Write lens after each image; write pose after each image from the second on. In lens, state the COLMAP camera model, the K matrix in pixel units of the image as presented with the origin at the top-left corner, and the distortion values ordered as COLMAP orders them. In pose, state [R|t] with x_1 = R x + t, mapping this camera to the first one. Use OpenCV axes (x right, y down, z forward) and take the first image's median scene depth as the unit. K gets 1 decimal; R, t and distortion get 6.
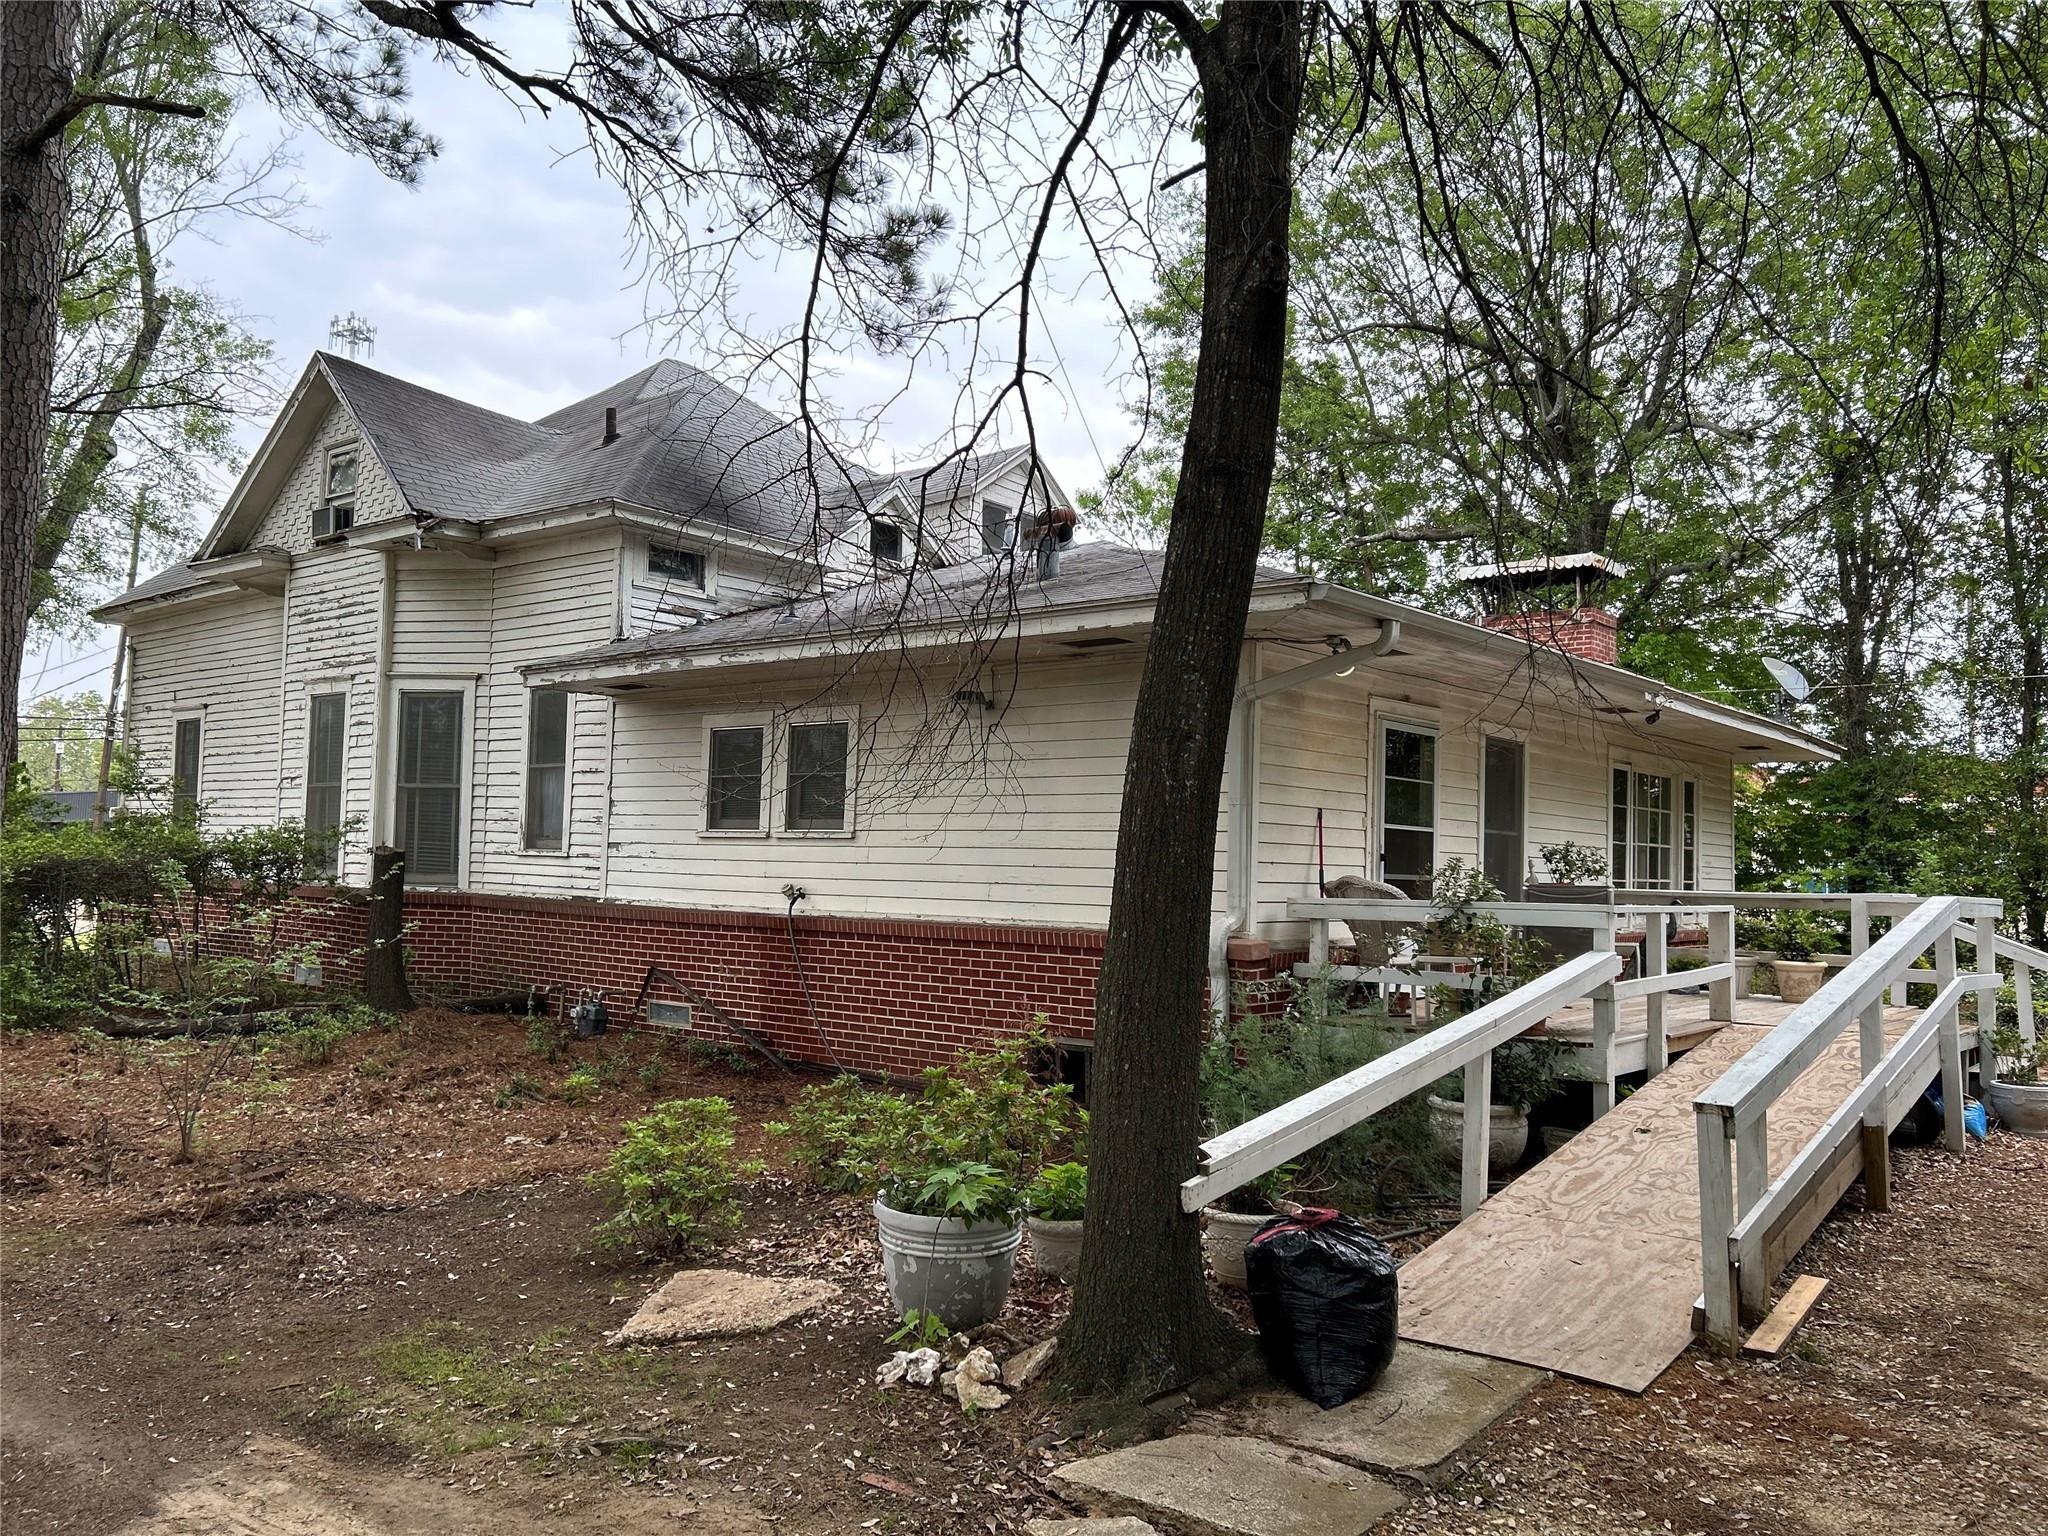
lens RADIAL K [[1568.8, 0, 1024.8], [0, 1568.8, 771.4], [0, 0, 1]] dist [0.026830, -0.030399]
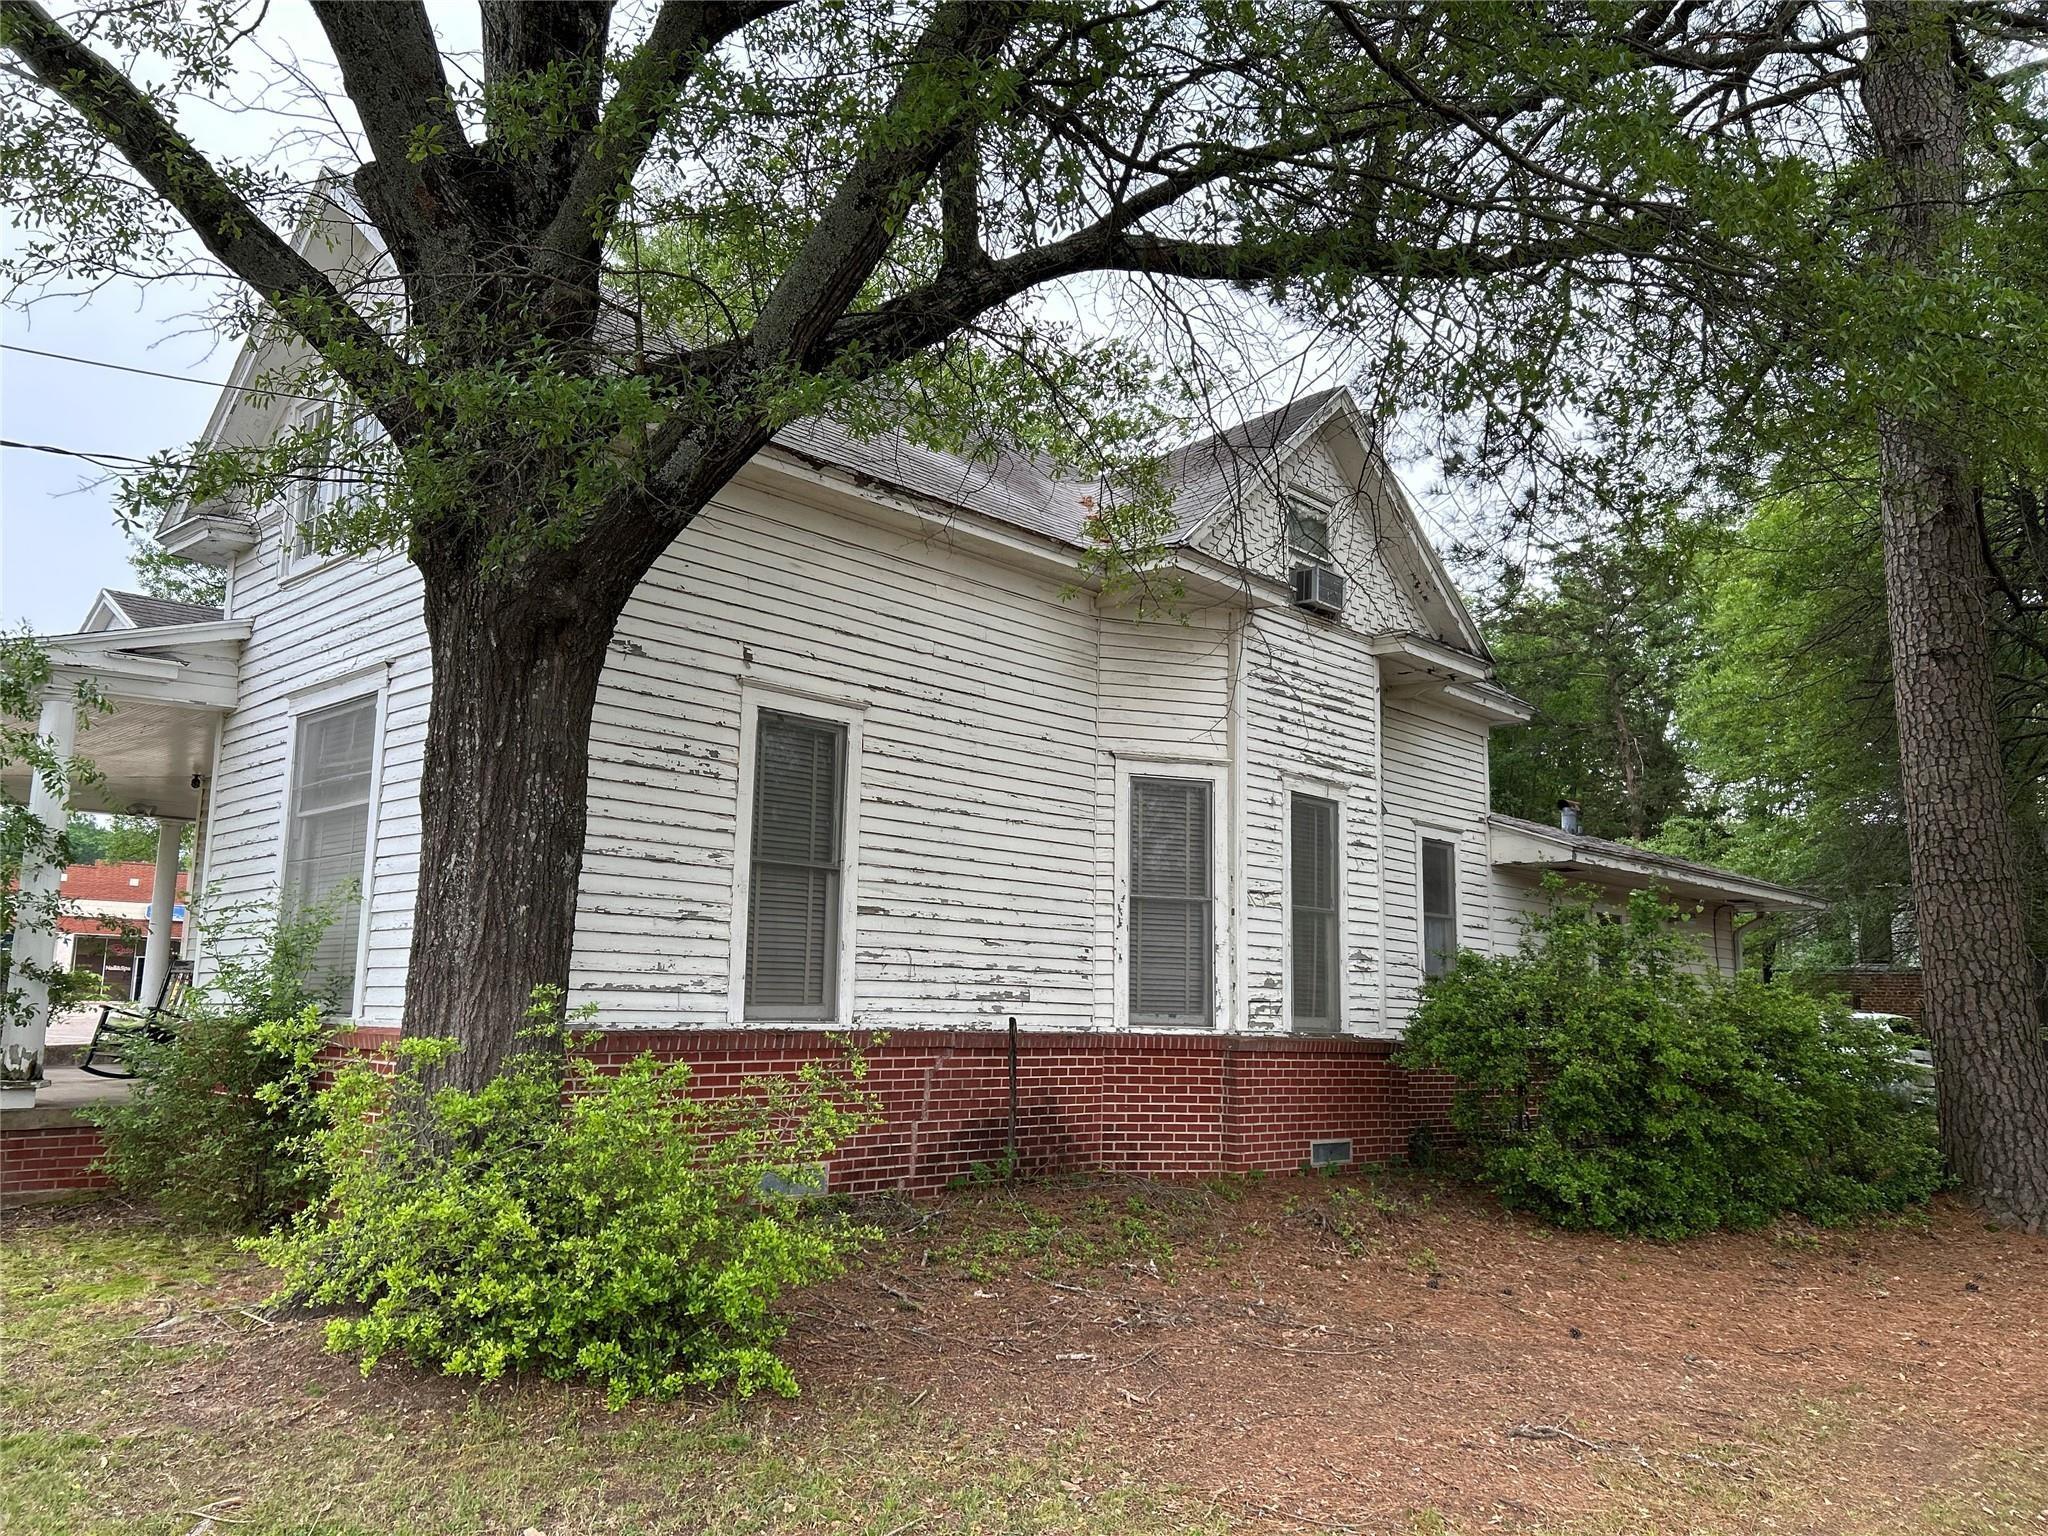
lens RADIAL K [[1568.8, 0, 1024.6], [0, 1568.8, 770.8], [0, 0, 1]] dist [0.026830, -0.030399]
pose [[0.063010, 0.148662, 0.986879, -1.235860], [-0.078717, 0.986503, -0.143580, 0.065667], [-0.994904, -0.068638, 0.073862, 1.068690]]
